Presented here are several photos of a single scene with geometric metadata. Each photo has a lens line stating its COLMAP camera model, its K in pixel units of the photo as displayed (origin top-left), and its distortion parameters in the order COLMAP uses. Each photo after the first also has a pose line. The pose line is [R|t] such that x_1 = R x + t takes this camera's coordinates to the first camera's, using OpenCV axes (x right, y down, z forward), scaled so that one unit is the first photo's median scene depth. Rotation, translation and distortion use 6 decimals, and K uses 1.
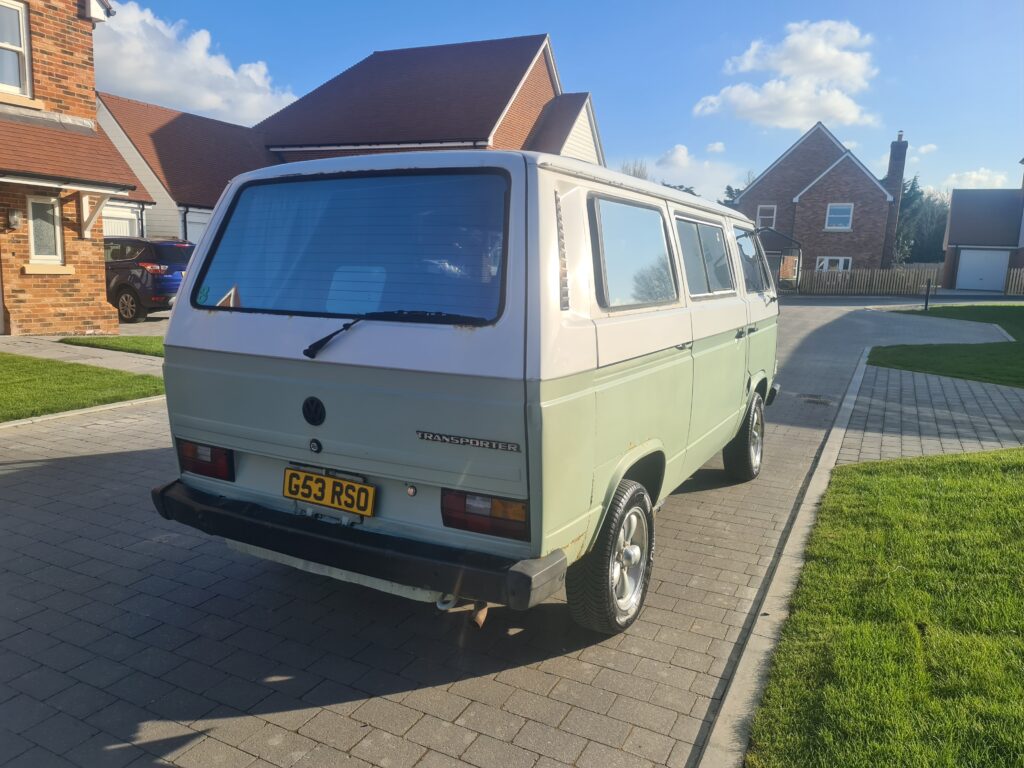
lens RADIAL K [[744.9, 0, 507.7], [0, 744.9, 392.7], [0, 0, 1]] dist [0.071889, -0.041758]
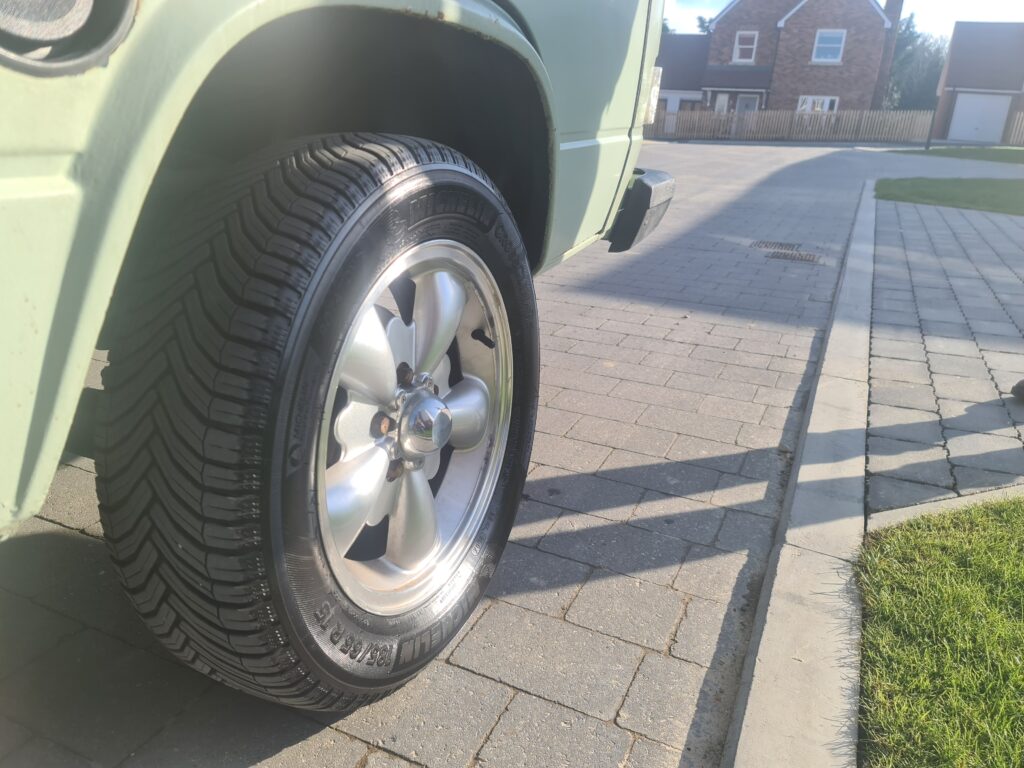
lens RADIAL K [[744.9, 0, 513.9], [0, 744.9, 381.3], [0, 0, 1]] dist [0.071889, -0.041758]
pose [[0.998789, 0.006413, 0.048772, 0.044415], [-0.014418, 0.986085, 0.165618, 0.002773], [-0.047031, -0.166120, 0.984983, 0.110051]]
